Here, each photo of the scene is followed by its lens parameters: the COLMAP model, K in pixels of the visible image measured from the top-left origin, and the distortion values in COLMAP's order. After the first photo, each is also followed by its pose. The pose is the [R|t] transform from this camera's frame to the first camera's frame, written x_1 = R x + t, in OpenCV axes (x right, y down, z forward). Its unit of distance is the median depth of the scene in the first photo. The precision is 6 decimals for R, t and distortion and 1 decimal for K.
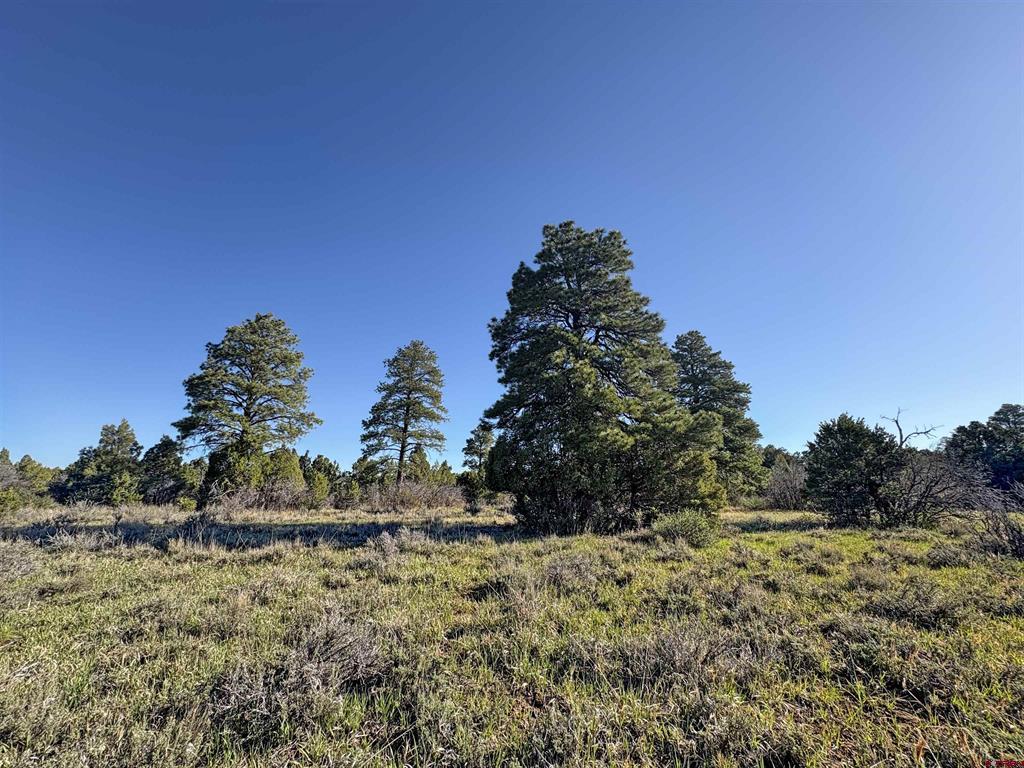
lens RADIAL K [[419.9, 0, 512.0], [0, 419.9, 384.0], [0, 0, 1]] dist [-0.000962, -0.000073]
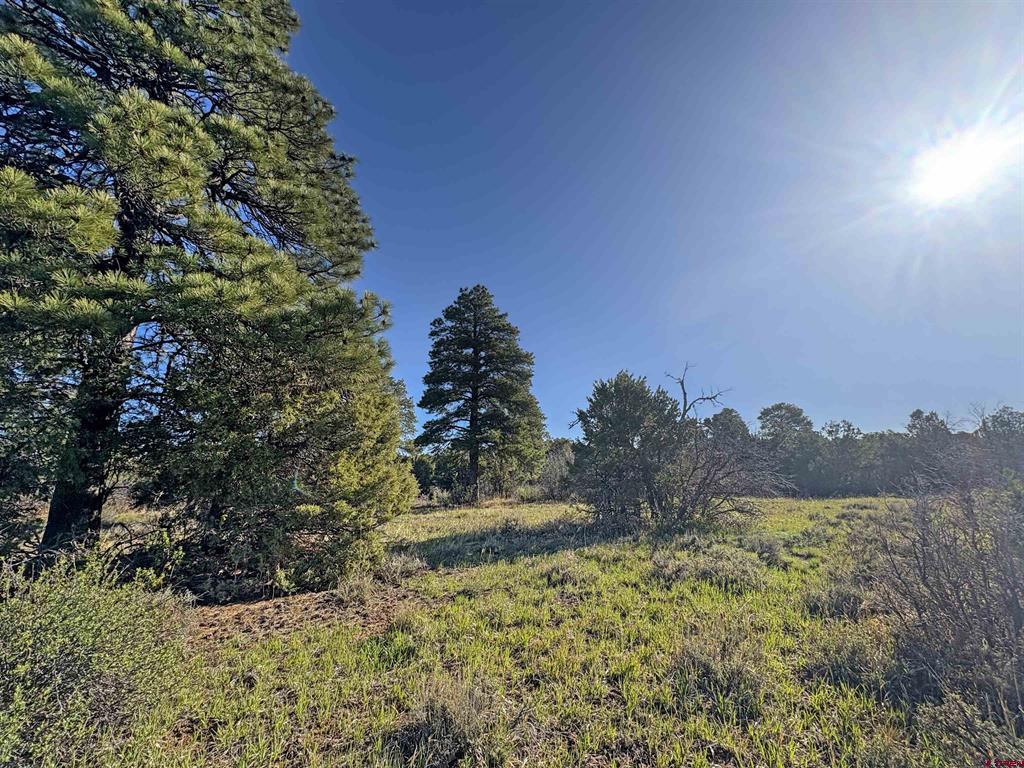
lens RADIAL K [[419.9, 0, 512.0], [0, 419.9, 384.0], [0, 0, 1]] dist [-0.000962, -0.000073]
pose [[0.911030, 0.078307, 0.404836, 0.326494], [-0.086929, 0.996210, 0.002926, 0.106218], [-0.403073, -0.037858, 0.914385, 0.417110]]
